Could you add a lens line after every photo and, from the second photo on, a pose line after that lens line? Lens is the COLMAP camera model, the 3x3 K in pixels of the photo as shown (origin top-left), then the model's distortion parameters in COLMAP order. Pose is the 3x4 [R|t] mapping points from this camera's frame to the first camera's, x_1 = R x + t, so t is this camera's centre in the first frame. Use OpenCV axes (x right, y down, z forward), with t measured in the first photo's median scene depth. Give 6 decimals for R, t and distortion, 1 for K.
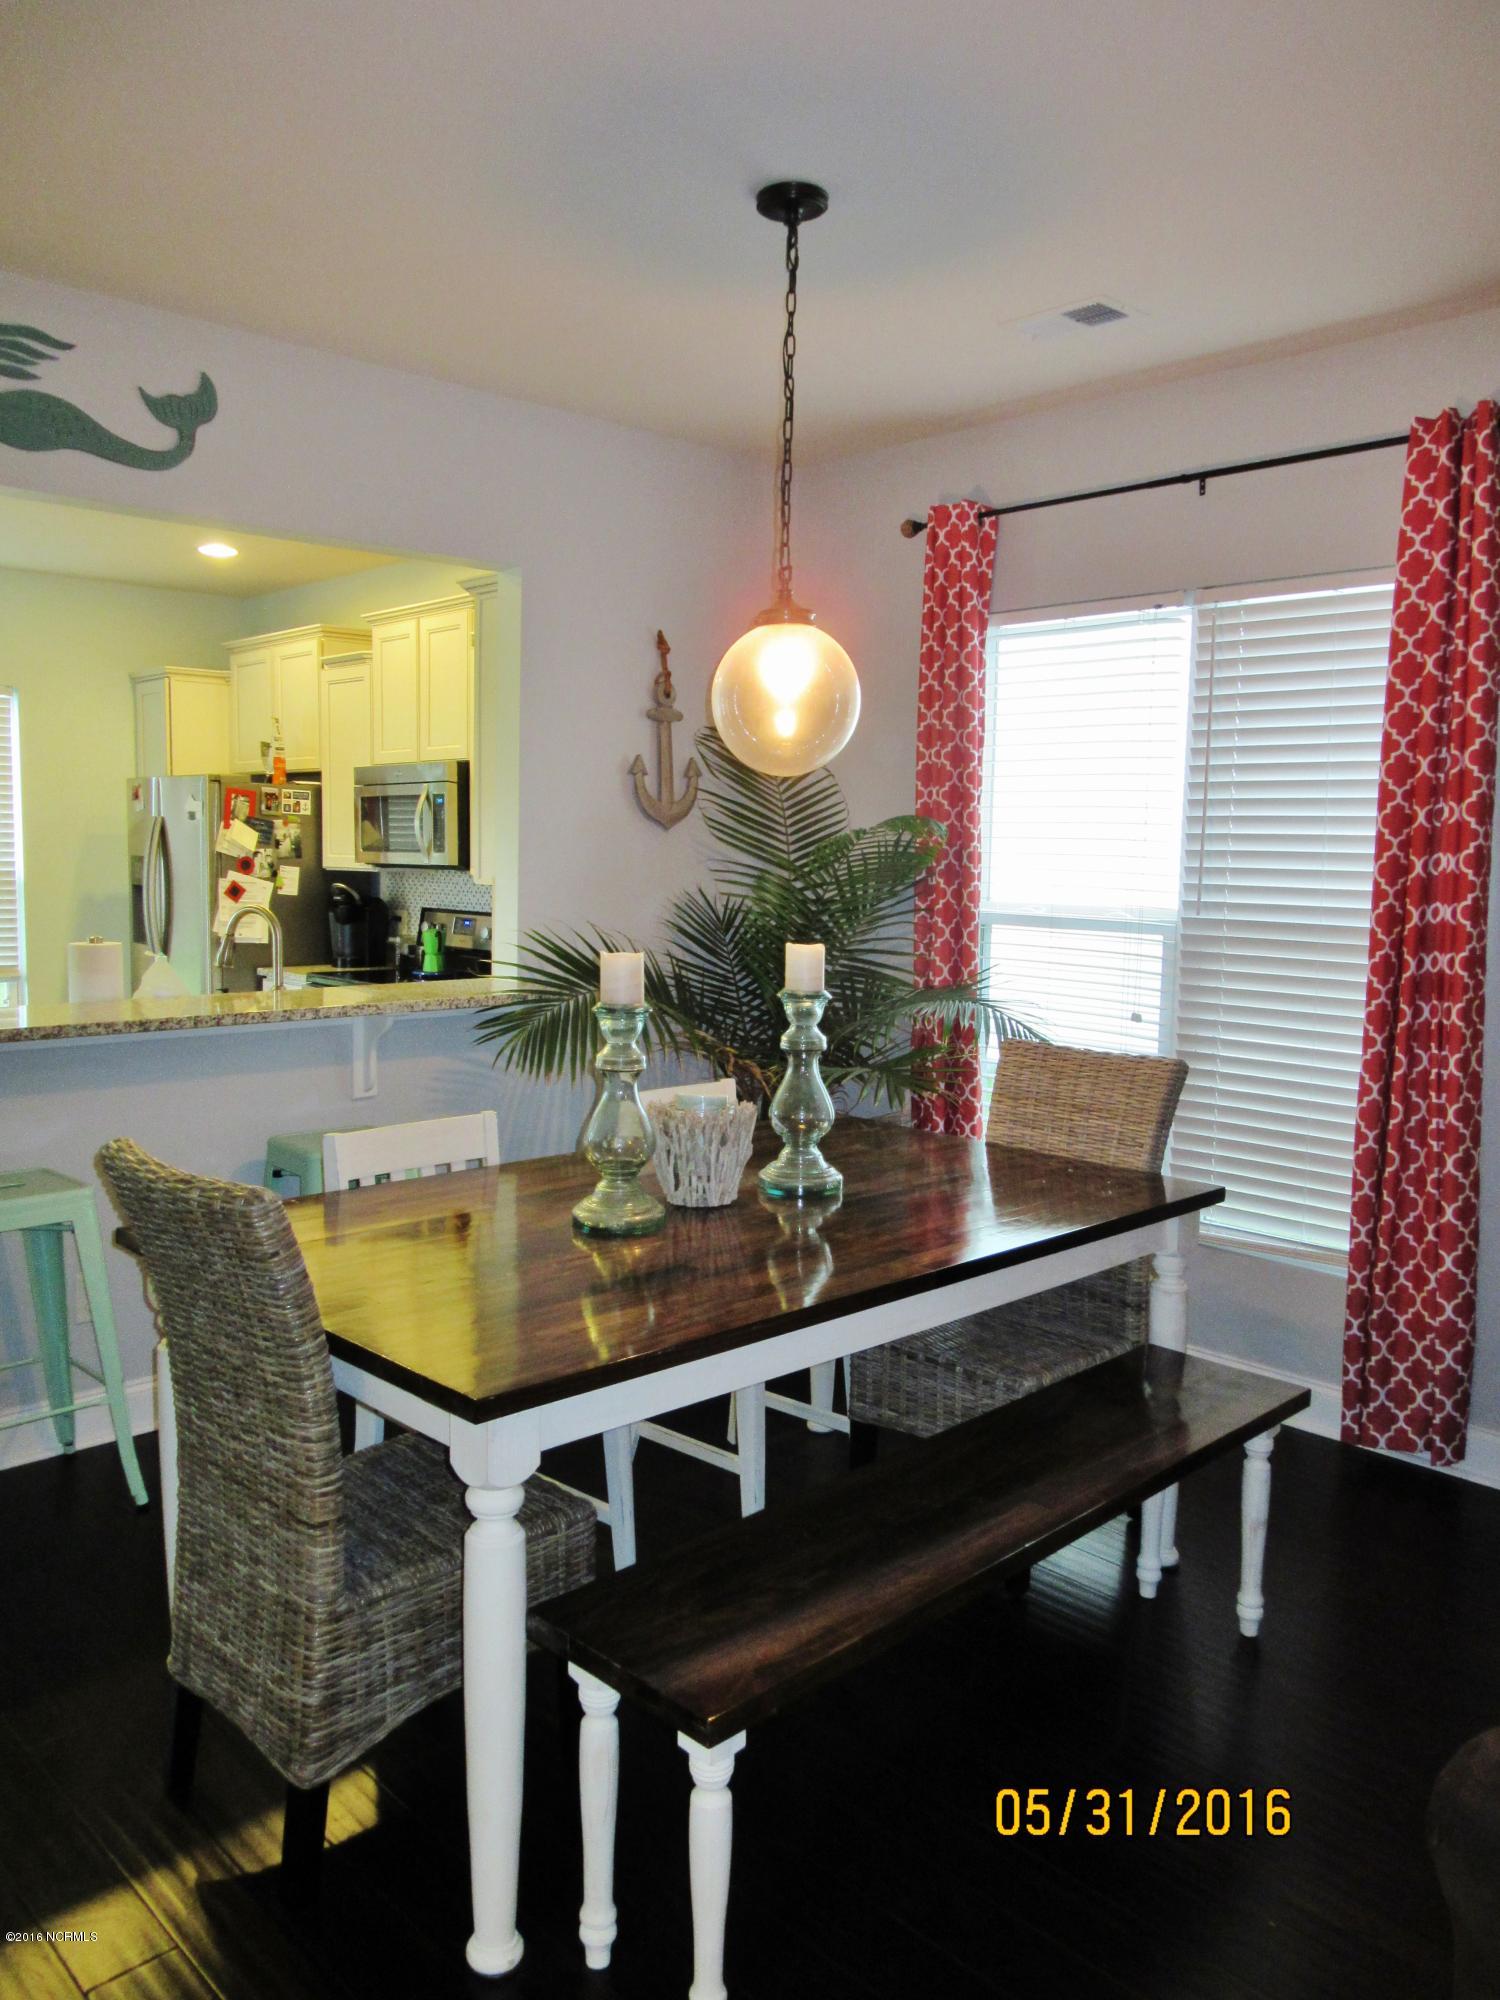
lens RADIAL K [[1500.1, 0, 768.9], [0, 1500.1, 1008.9], [0, 0, 1]] dist [-0.039050, 0.007744]
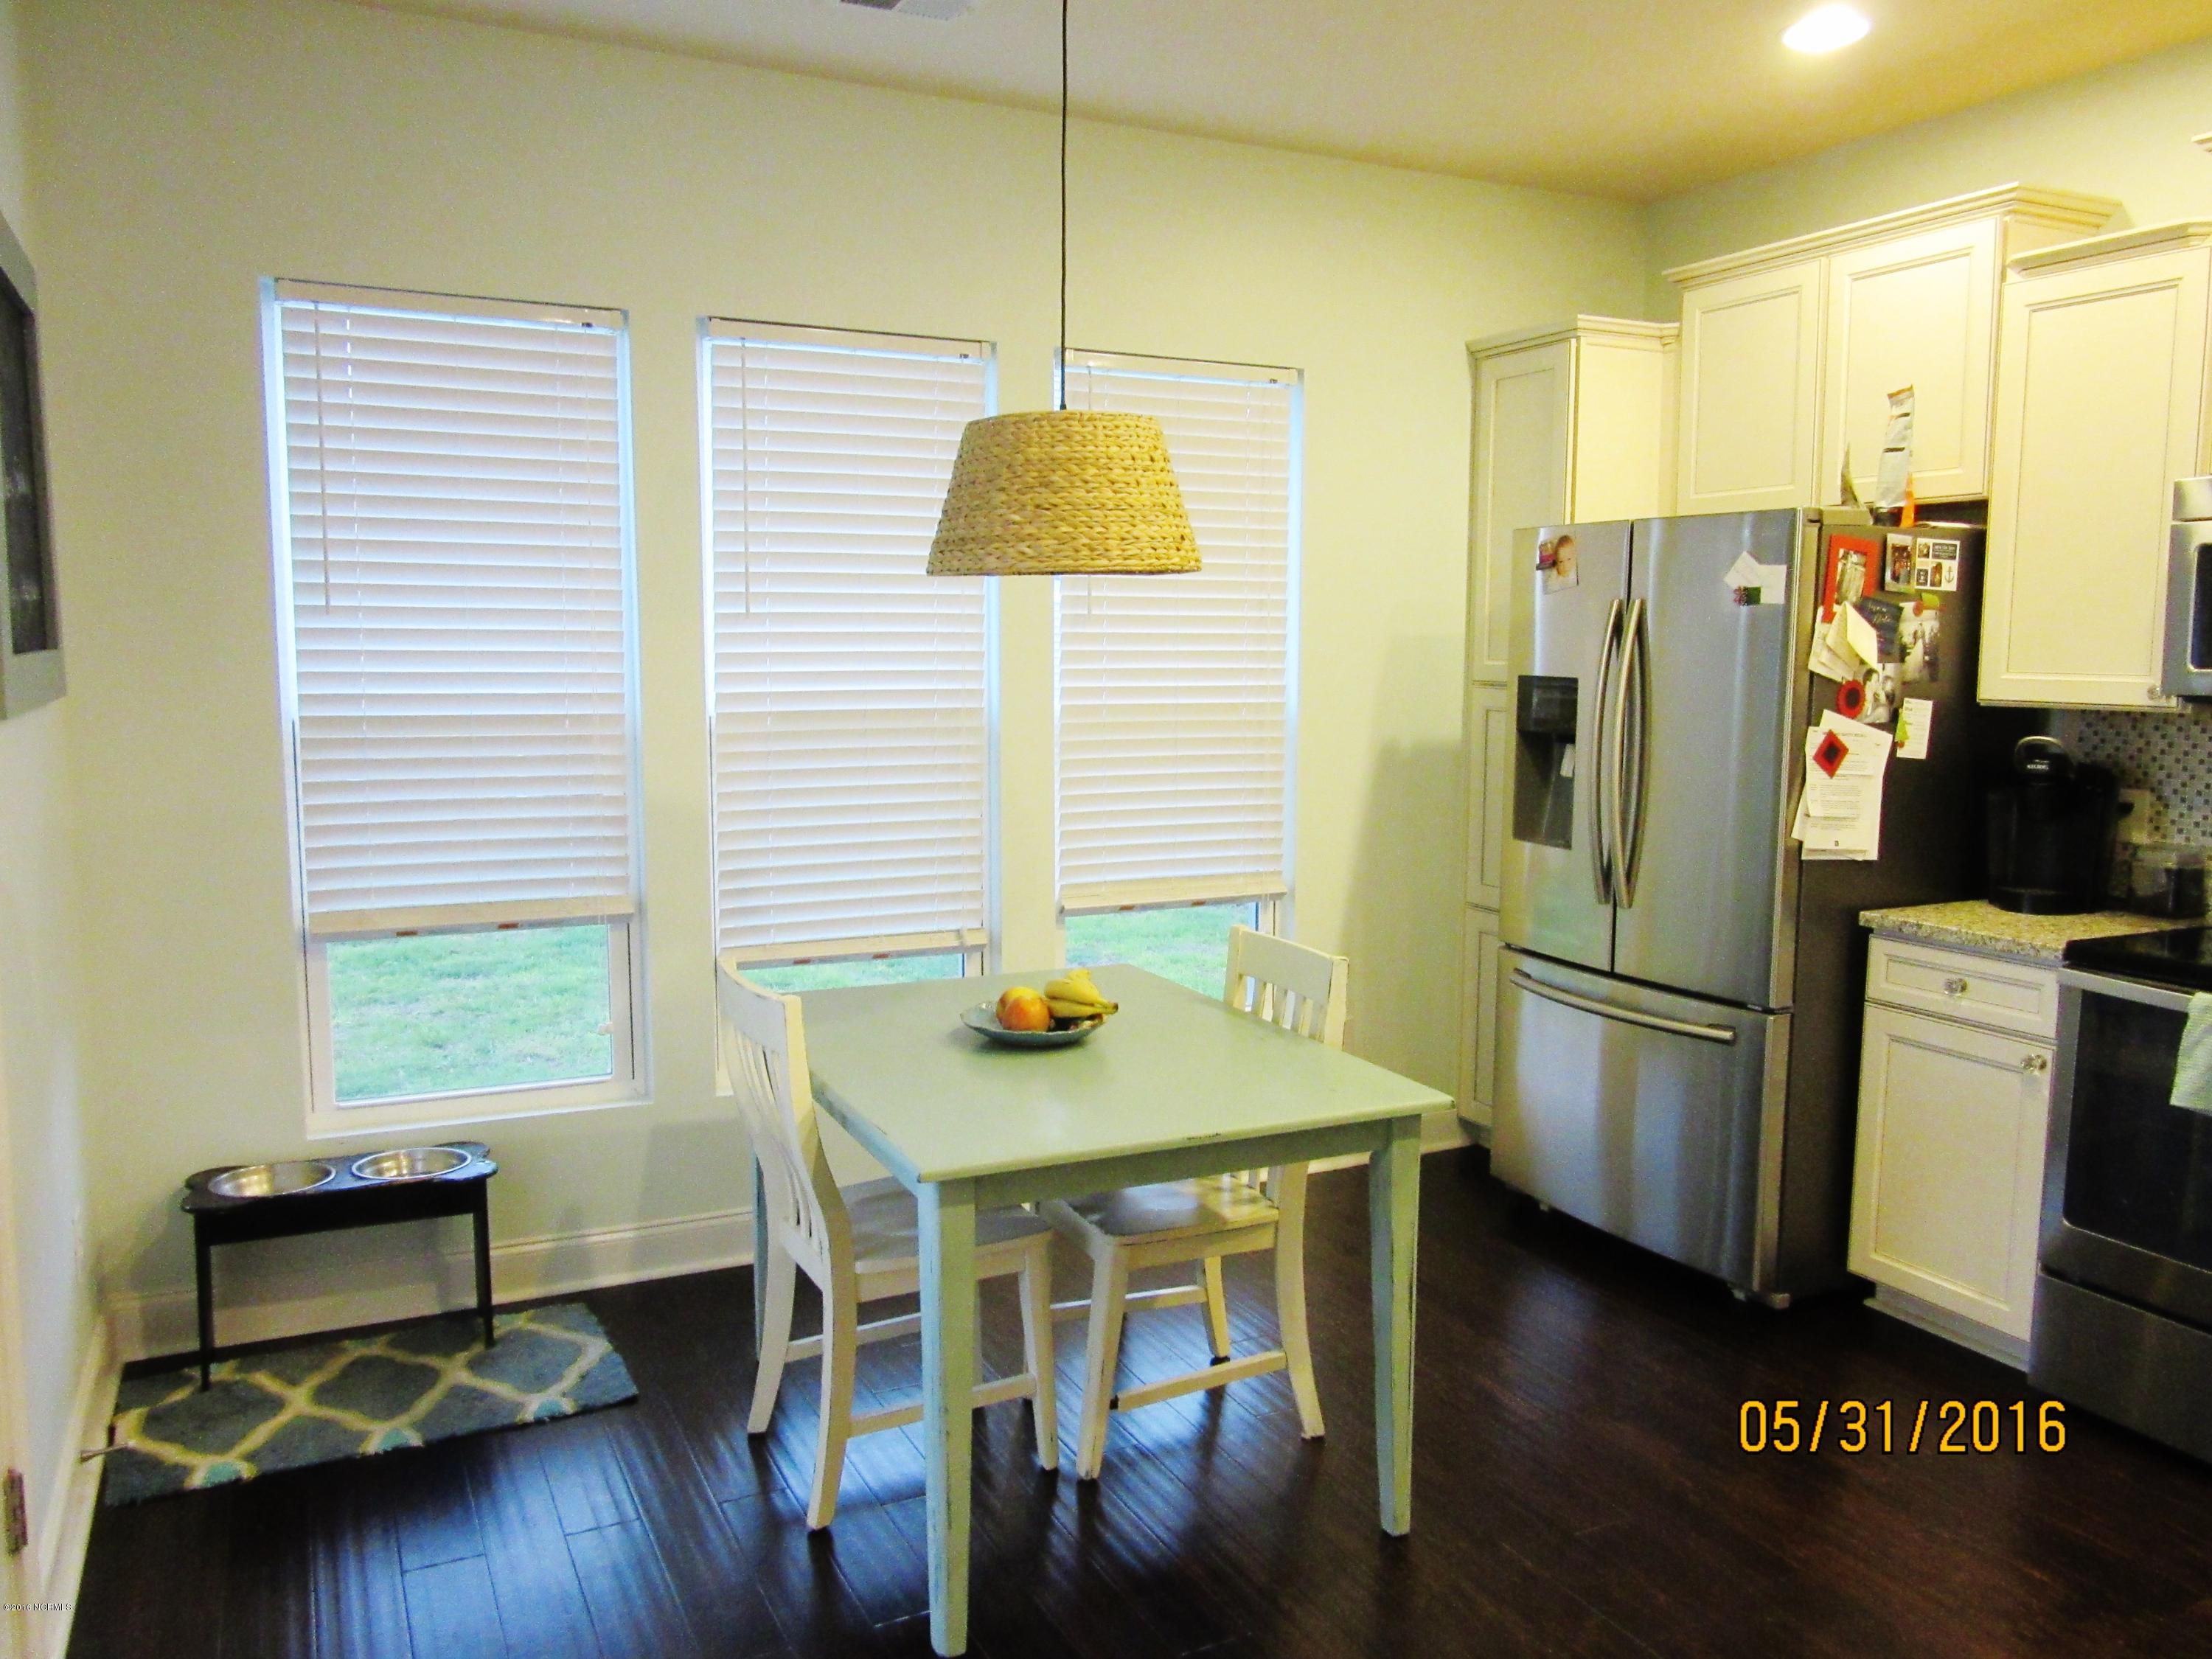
lens RADIAL K [[1695.6, 0, 1130.9], [0, 1695.6, 833.9], [0, 0, 1]] dist [-0.004682, 0.000232]
pose [[0.953869, 0.020637, -0.299513, -0.417987], [-0.019234, 0.999786, 0.007632, -0.053987], [0.299607, -0.001519, 0.954062, 0.424466]]
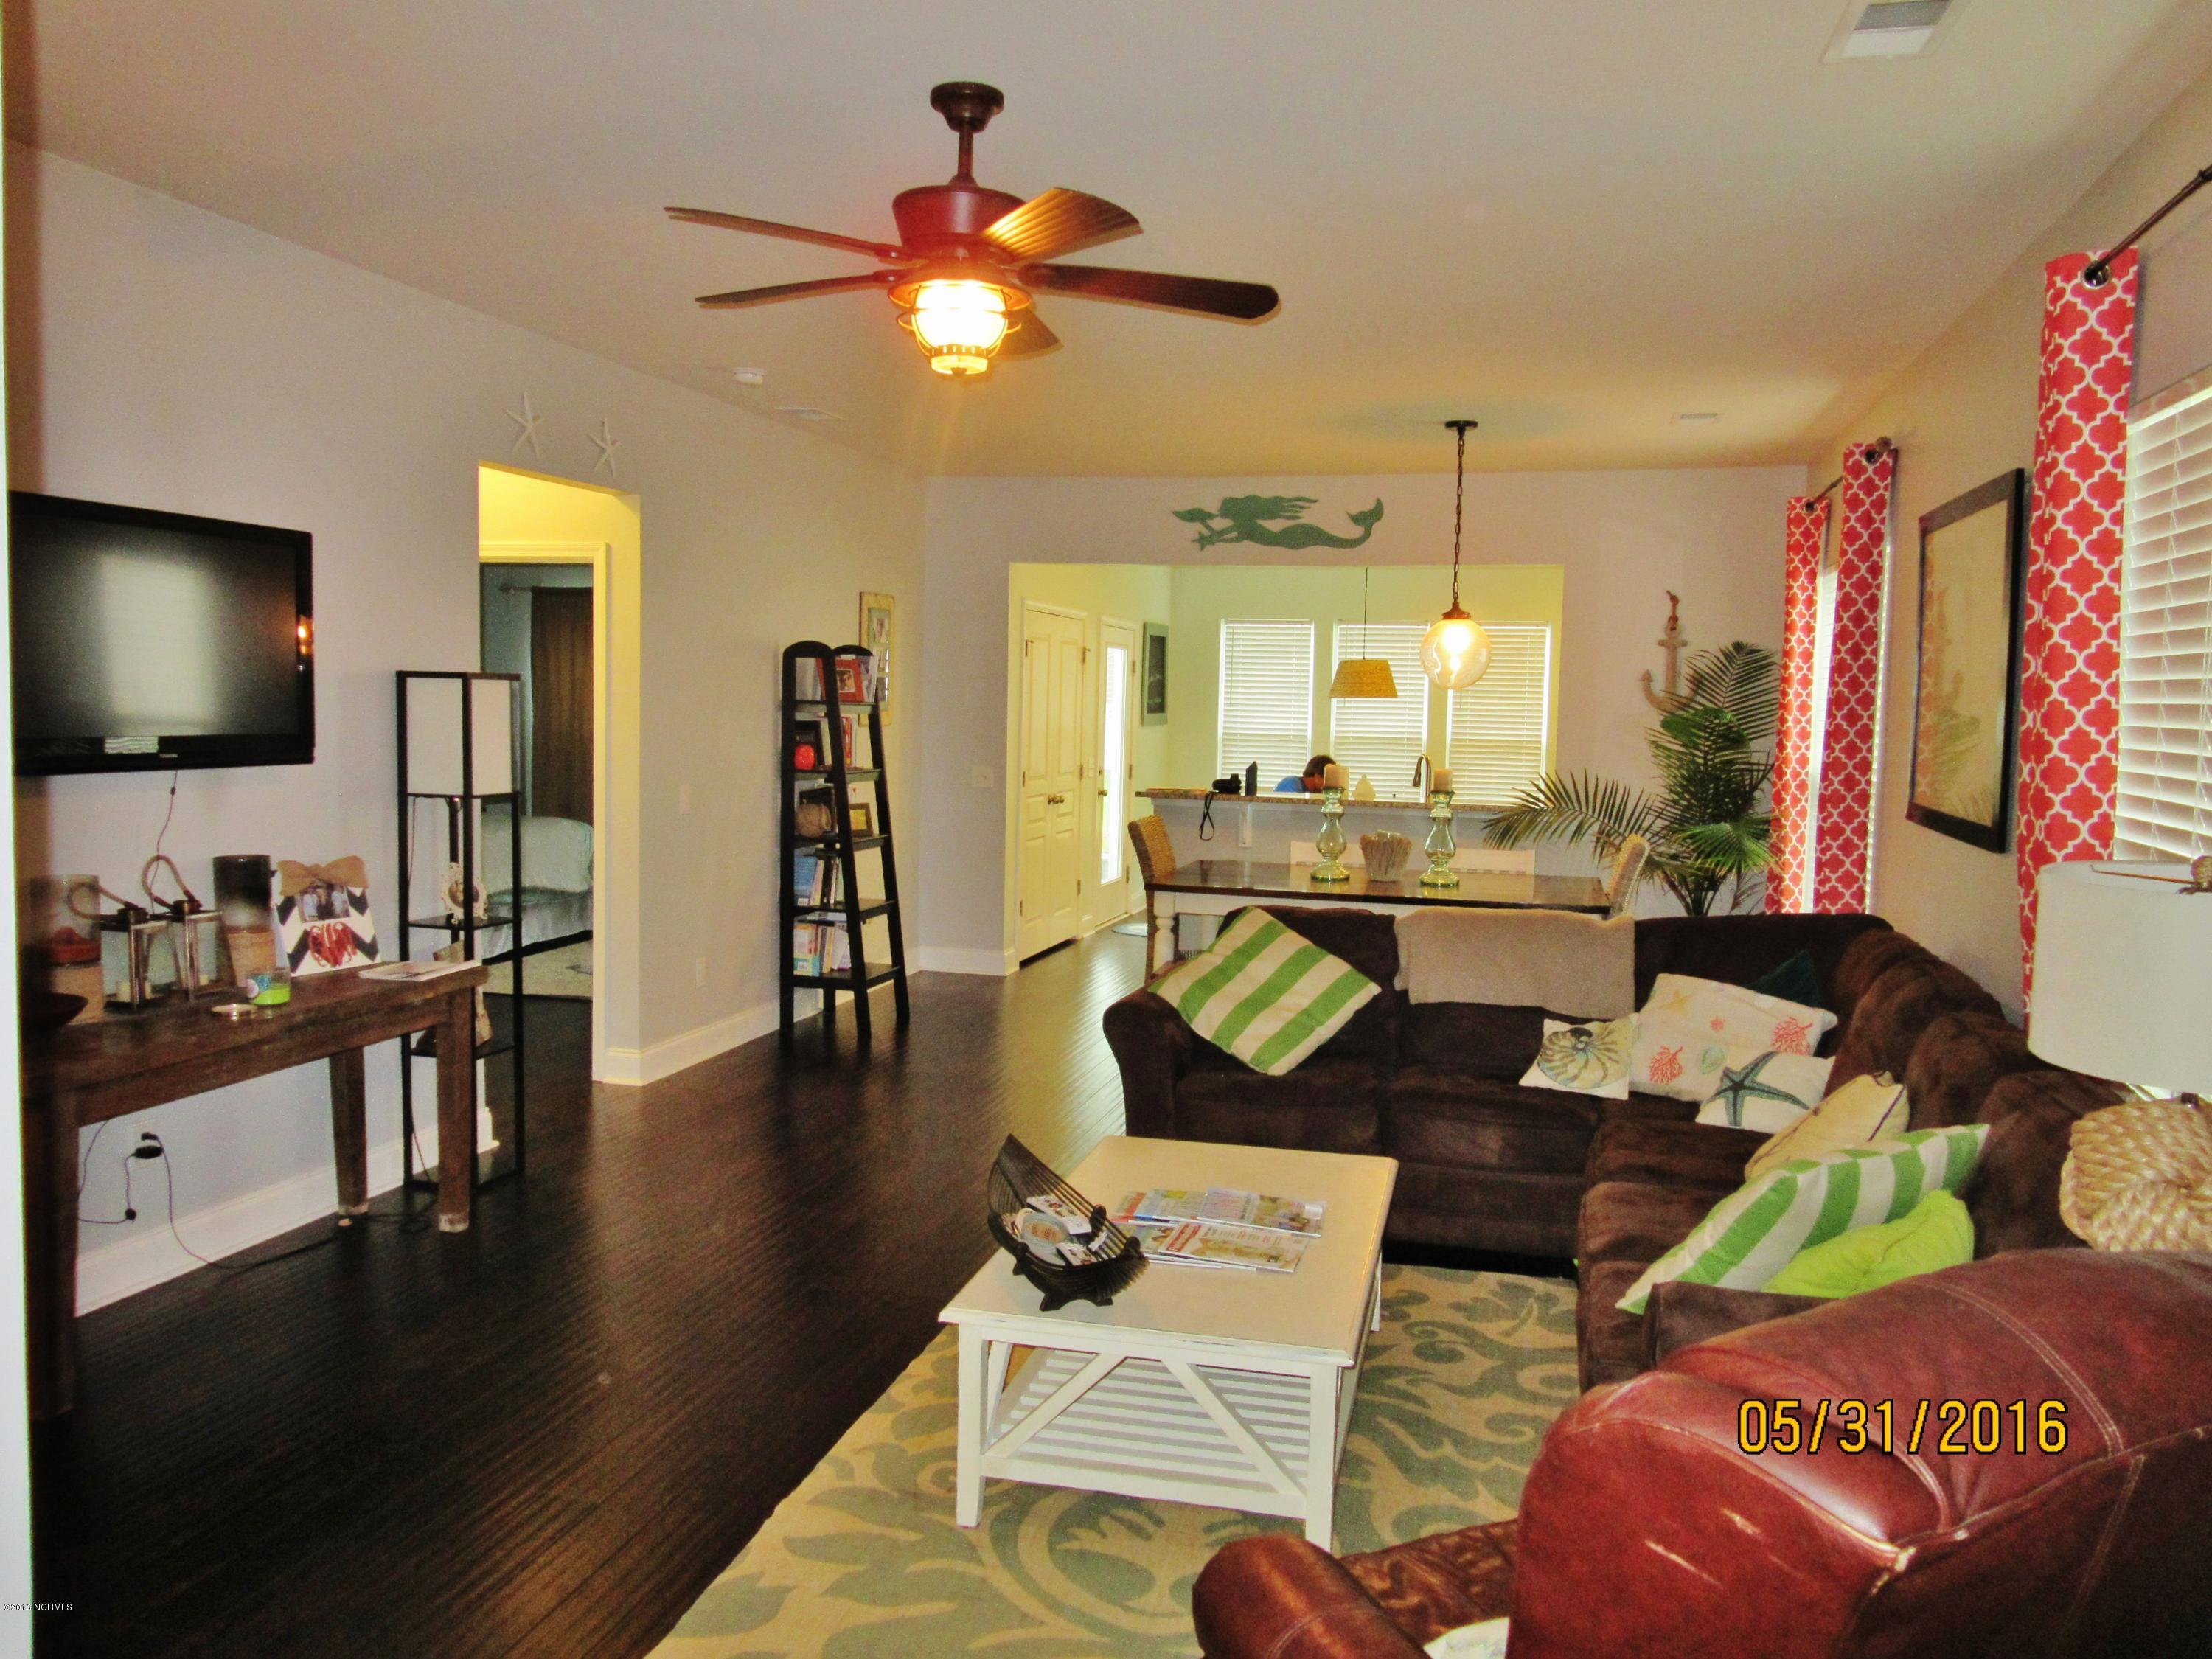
lens RADIAL K [[1659.1, 0, 1146.1], [0, 1659.1, 828.4], [0, 0, 1]] dist [-0.039050, 0.007744]
pose [[0.522837, 0.060999, -0.850247, 0.809086], [-0.103347, 0.994615, 0.007806, 0.030107], [0.846145, 0.083789, 0.526325, -0.264008]]
